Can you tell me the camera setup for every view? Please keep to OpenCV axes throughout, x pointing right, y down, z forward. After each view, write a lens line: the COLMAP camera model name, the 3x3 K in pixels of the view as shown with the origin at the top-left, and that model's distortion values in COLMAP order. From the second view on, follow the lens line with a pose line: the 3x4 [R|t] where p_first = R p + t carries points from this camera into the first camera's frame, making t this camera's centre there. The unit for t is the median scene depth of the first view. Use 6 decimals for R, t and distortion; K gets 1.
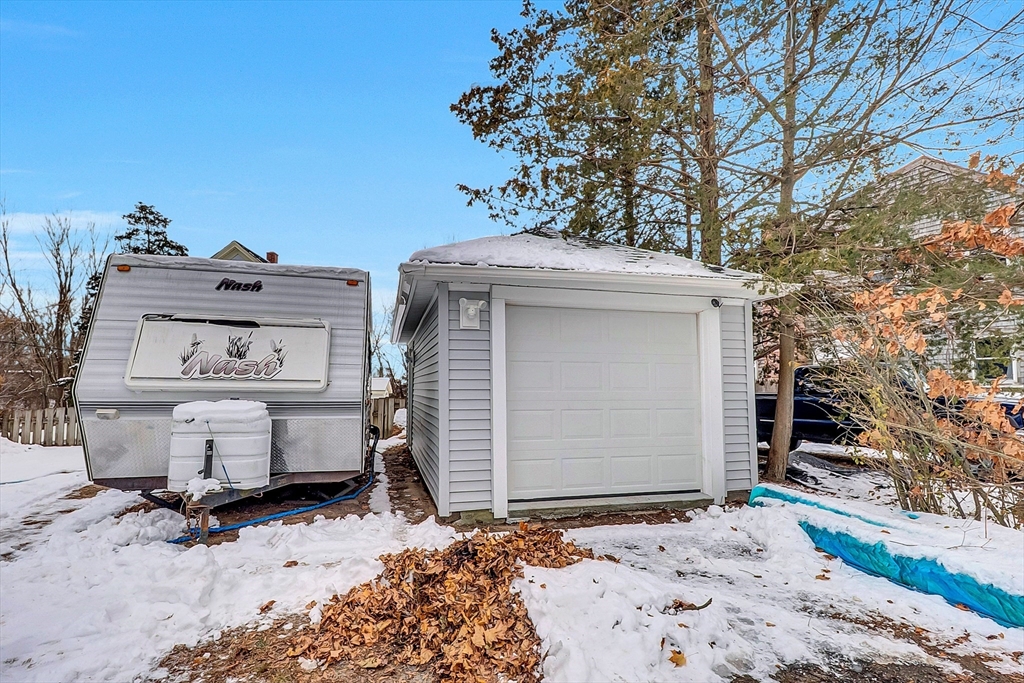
lens RADIAL K [[498.4, 0, 511.0], [0, 498.4, 352.2], [0, 0, 1]] dist [0.001058, -0.000125]
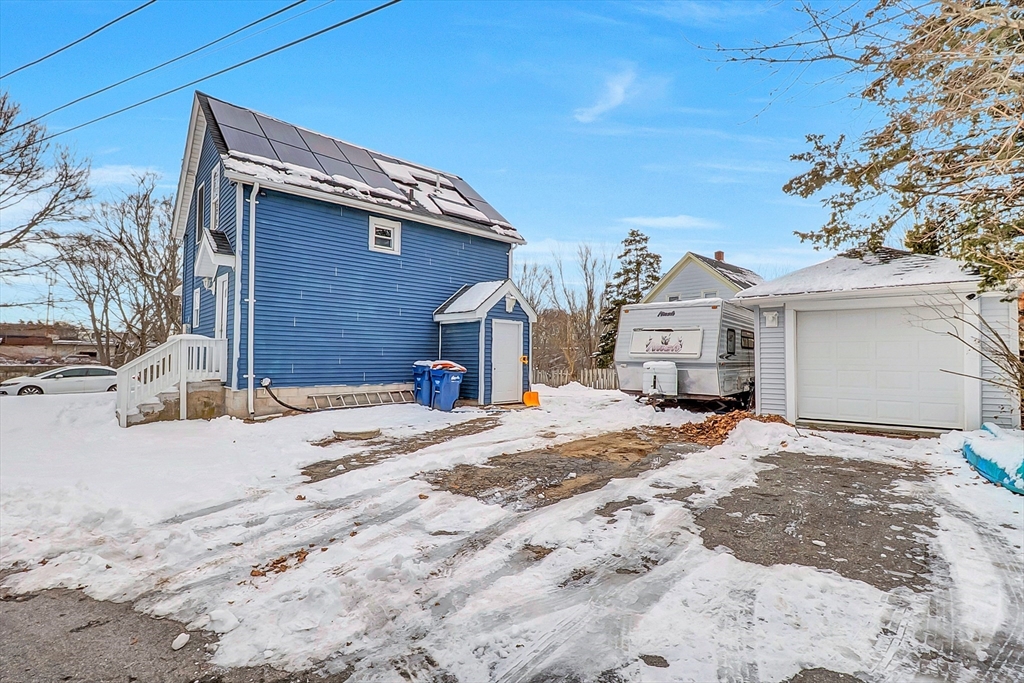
lens RADIAL K [[498.4, 0, 511.0], [0, 498.4, 352.2], [0, 0, 1]] dist [0.001058, -0.000125]
pose [[0.632577, -0.007191, -0.774464, 0.677986], [0.046251, 0.998523, 0.028507, -0.043611], [0.773115, -0.053853, 0.631975, -0.888635]]
